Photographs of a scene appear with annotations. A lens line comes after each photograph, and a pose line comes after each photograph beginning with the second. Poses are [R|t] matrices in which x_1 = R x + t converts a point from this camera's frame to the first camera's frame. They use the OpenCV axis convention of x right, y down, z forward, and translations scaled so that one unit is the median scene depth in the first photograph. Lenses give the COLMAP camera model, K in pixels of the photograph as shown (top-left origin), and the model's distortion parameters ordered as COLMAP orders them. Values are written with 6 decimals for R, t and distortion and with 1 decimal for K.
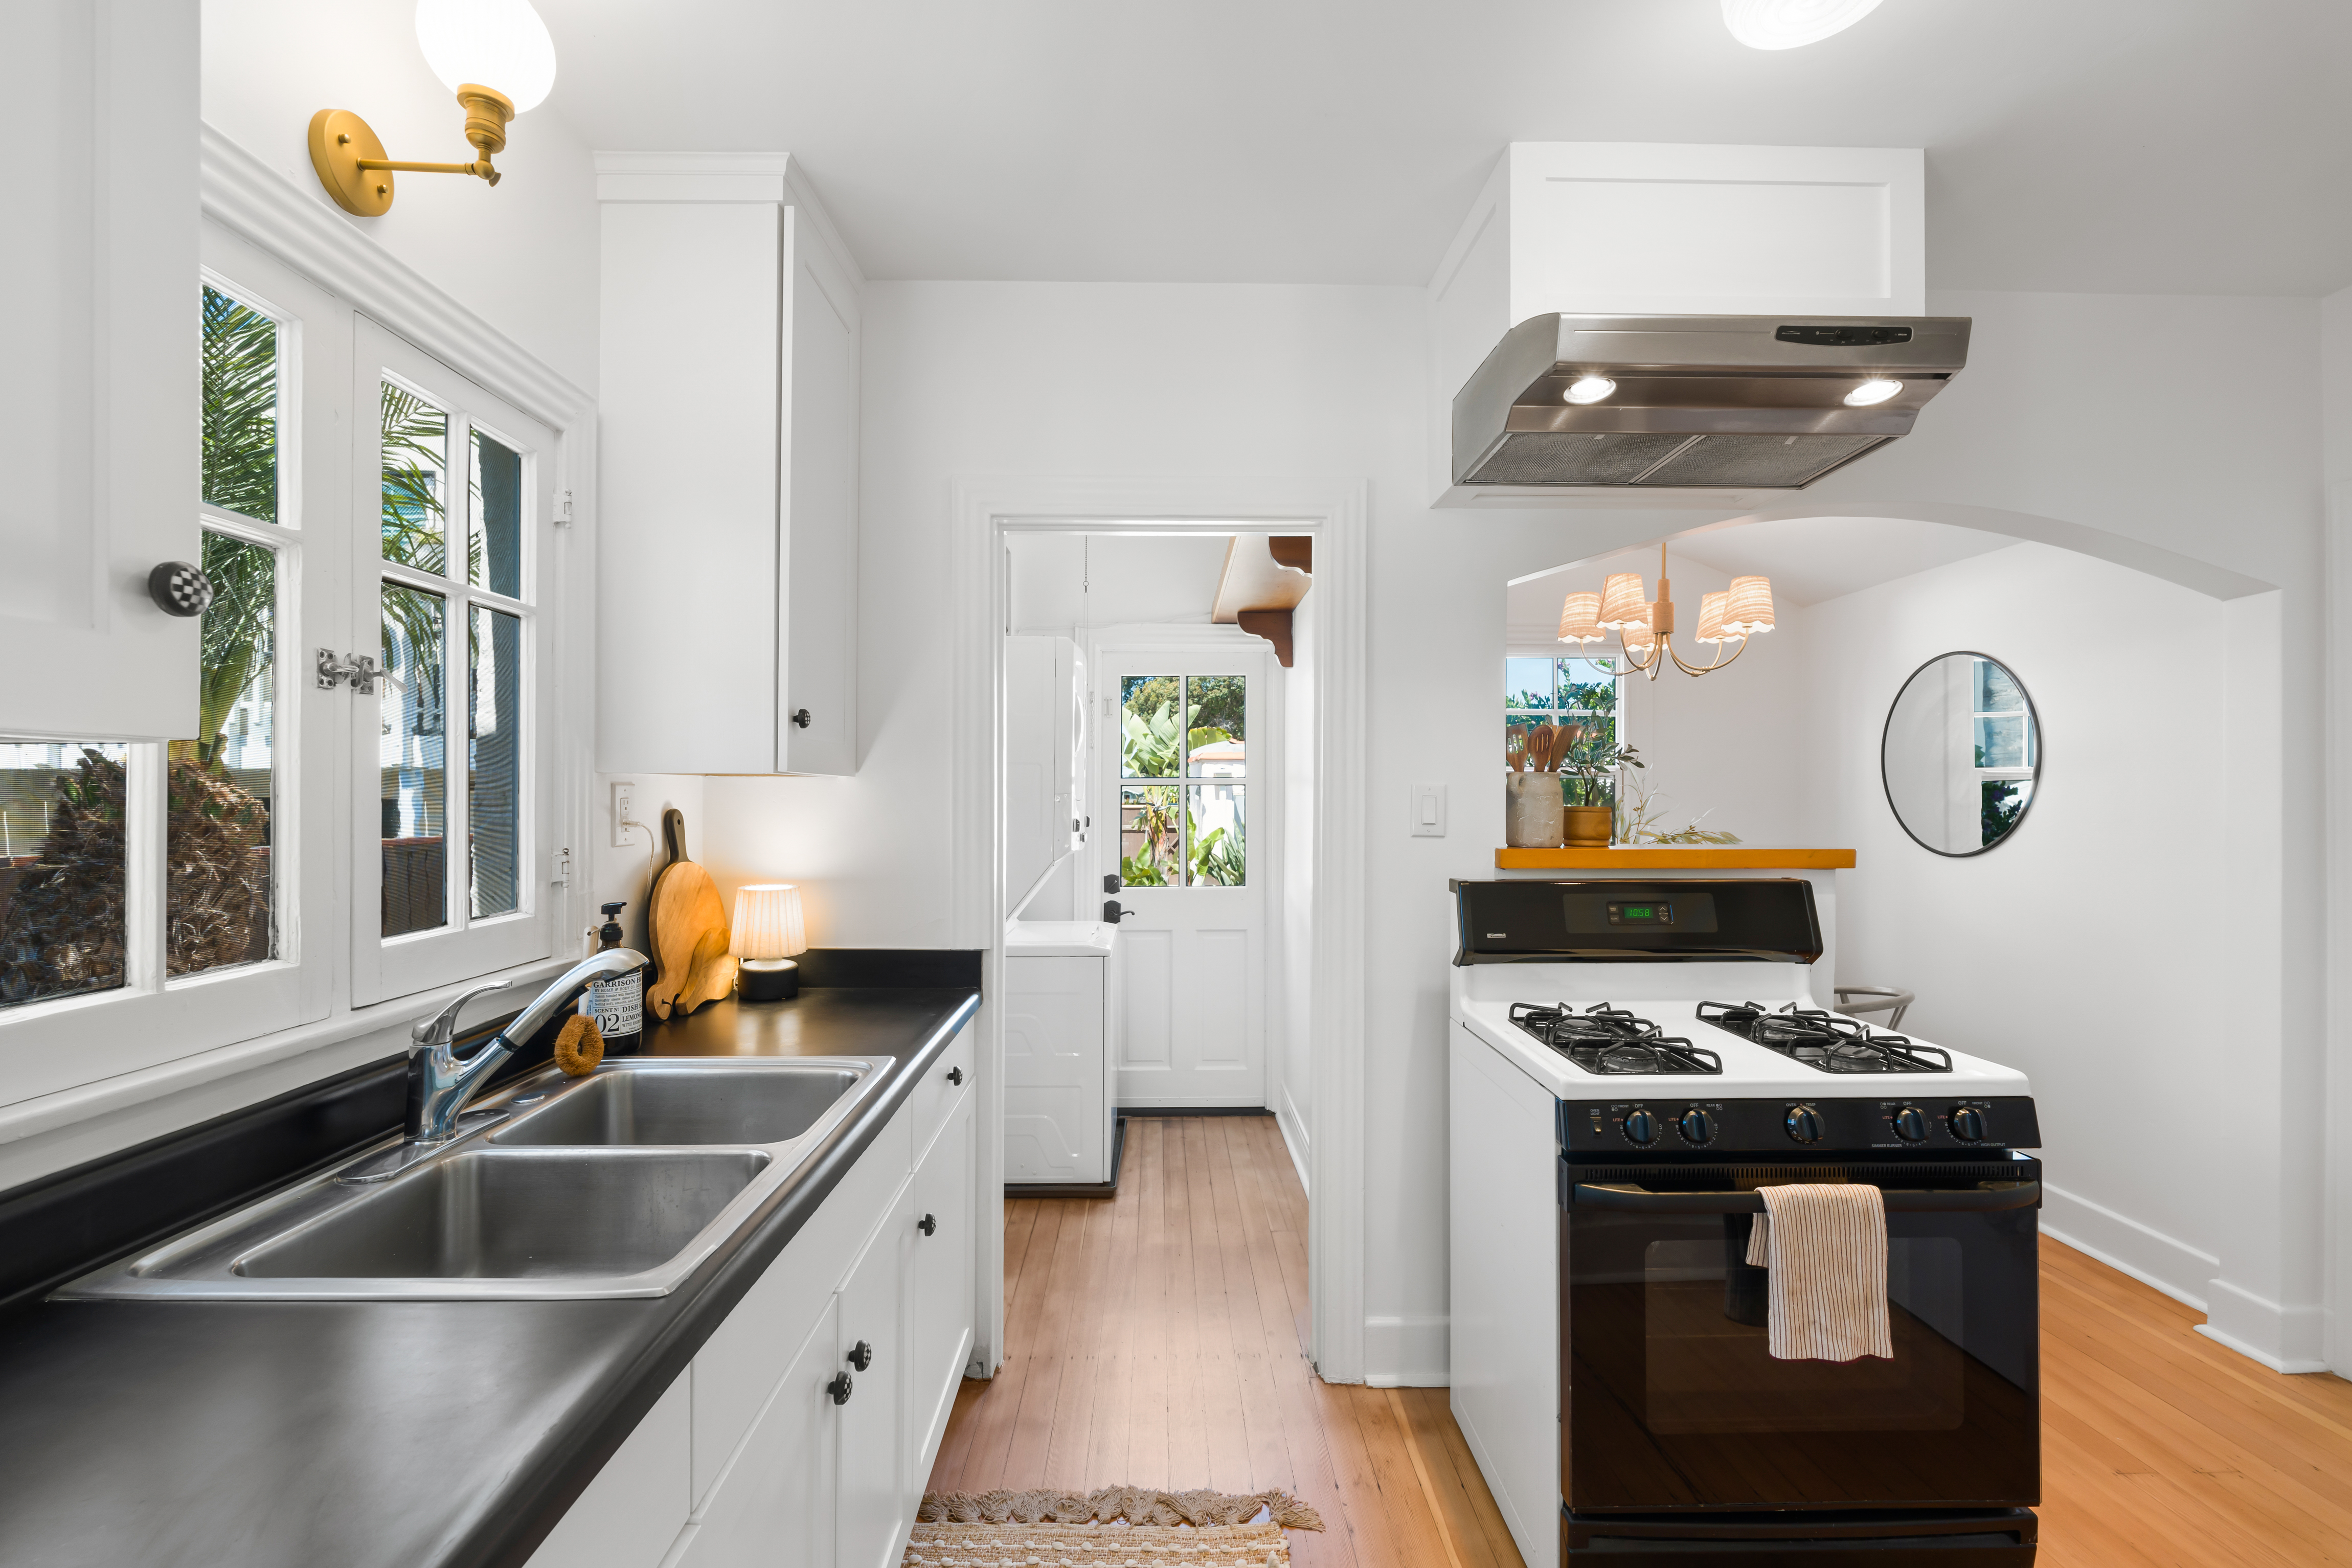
lens RADIAL K [[1030.3, 0, 1161.4], [0, 1030.3, 788.6], [0, 0, 1]] dist [-0.001800, -0.000197]
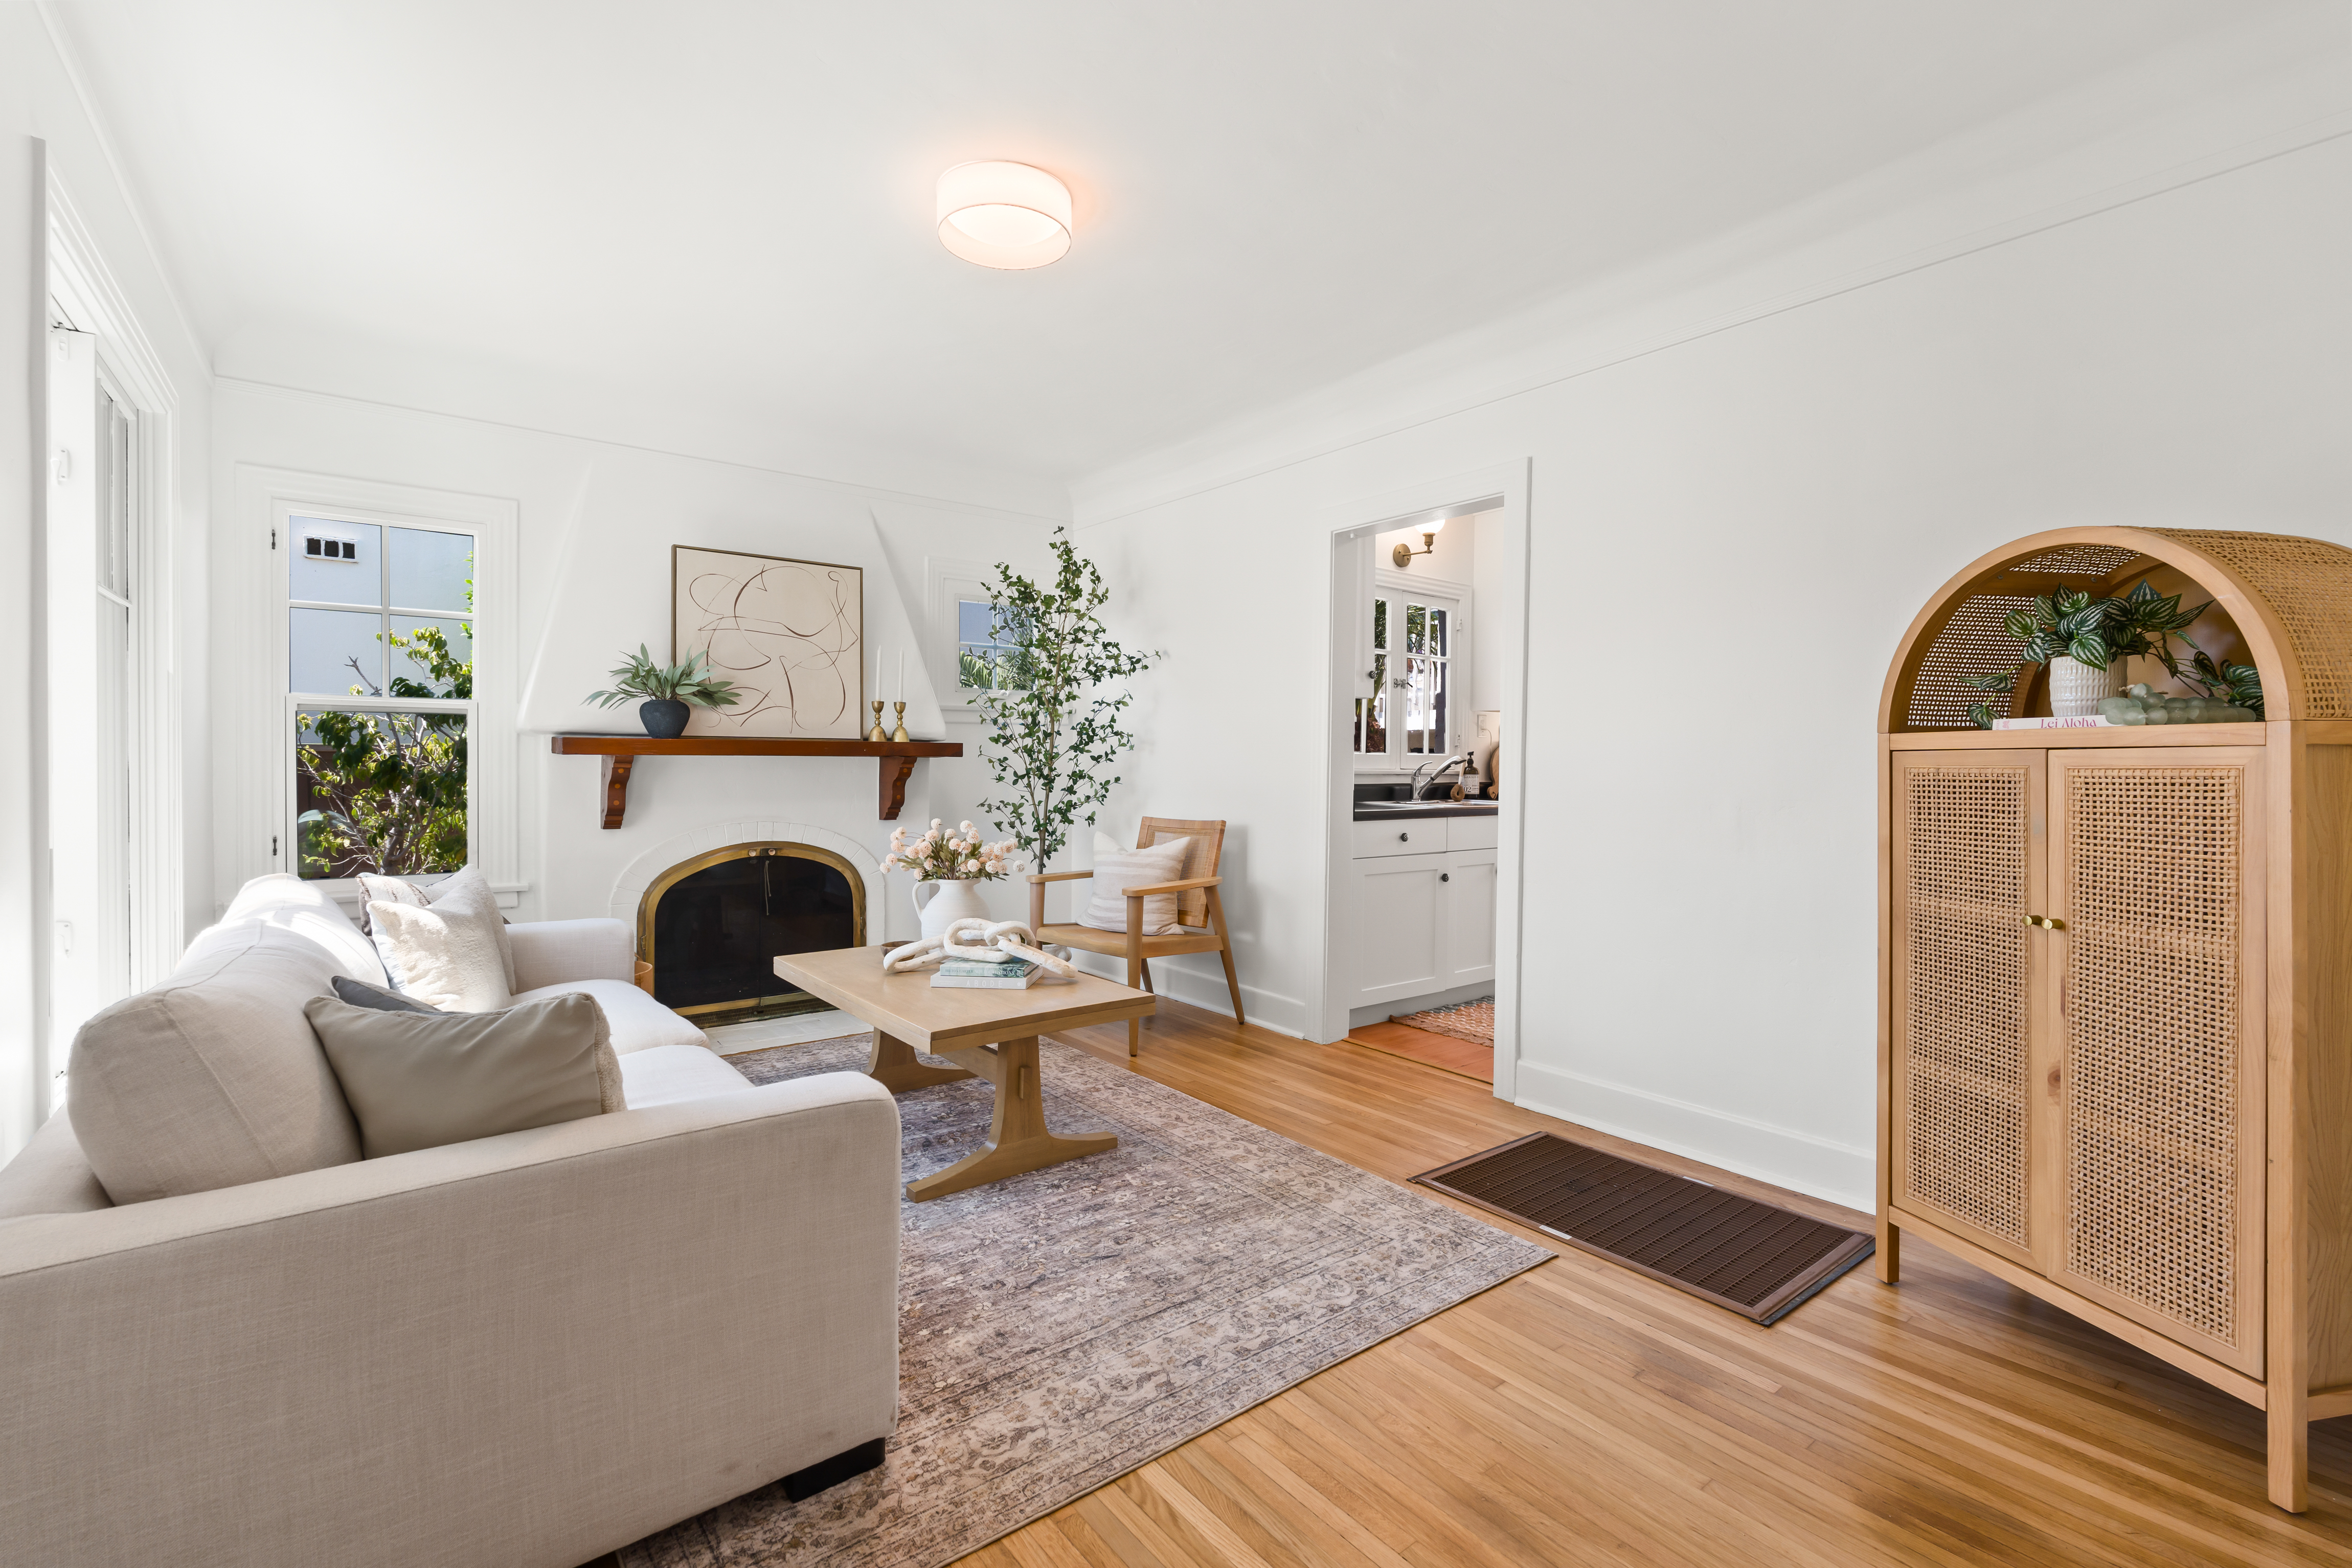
lens RADIAL K [[1030.3, 0, 1176.2], [0, 1030.3, 770.1], [0, 0, 1]] dist [-0.001800, -0.000197]
pose [[0.602300, 0.012656, -0.798169, 1.273206], [-0.004813, 0.999914, 0.012223, 0.120265], [0.798255, -0.003520, 0.602309, -1.423274]]
